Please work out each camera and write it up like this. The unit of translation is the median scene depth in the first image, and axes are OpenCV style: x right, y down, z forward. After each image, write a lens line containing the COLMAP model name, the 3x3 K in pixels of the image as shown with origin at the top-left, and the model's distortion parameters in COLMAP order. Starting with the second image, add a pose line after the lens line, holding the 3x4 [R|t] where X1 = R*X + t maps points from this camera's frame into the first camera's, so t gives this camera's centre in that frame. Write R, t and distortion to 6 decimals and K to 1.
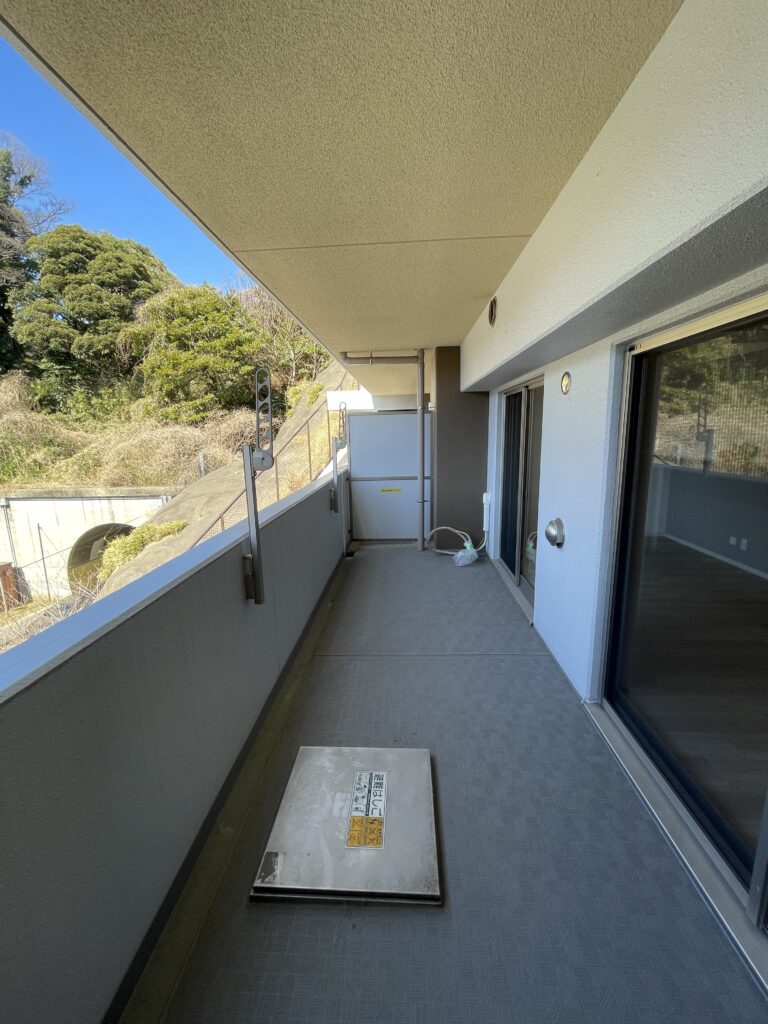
lens RADIAL K [[410.1, 0, 384.6], [0, 410.1, 509.3], [0, 0, 1]] dist [-0.000614, -0.000542]
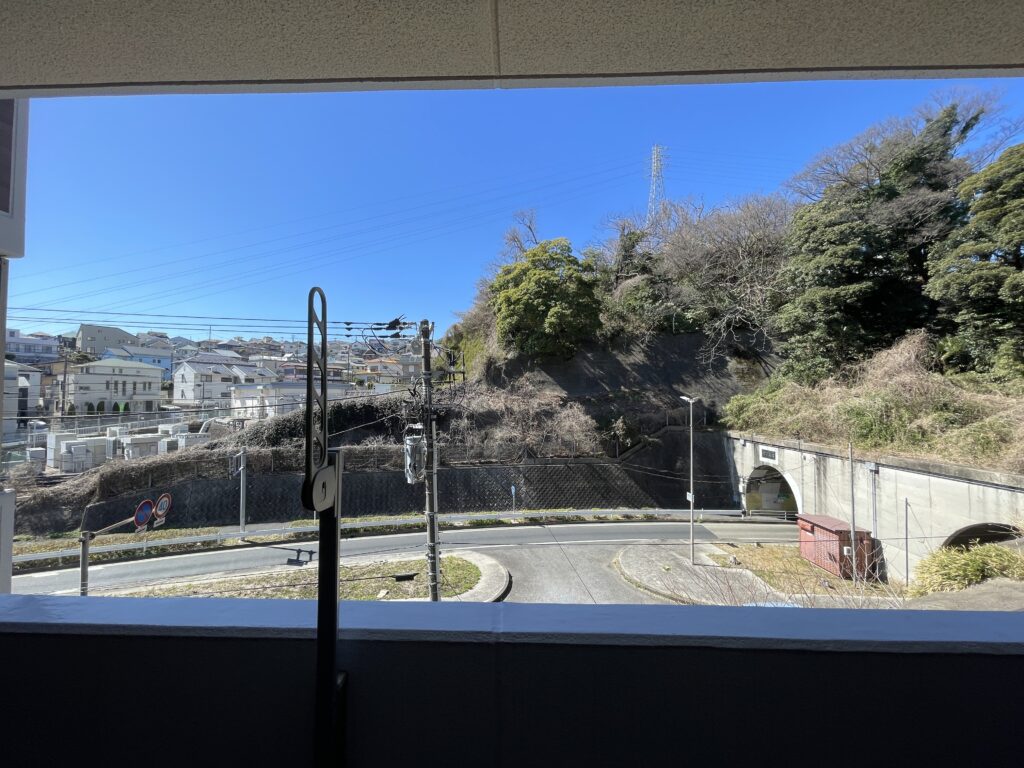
lens RADIAL K [[410.1, 0, 512.4], [0, 410.1, 386.8], [0, 0, 1]] dist [-0.000614, -0.000542]
pose [[0.012172, -0.010246, -0.999873, 0.012223], [-0.191050, 0.981502, -0.012384, -0.022722], [0.981505, 0.191176, 0.009990, 0.107425]]
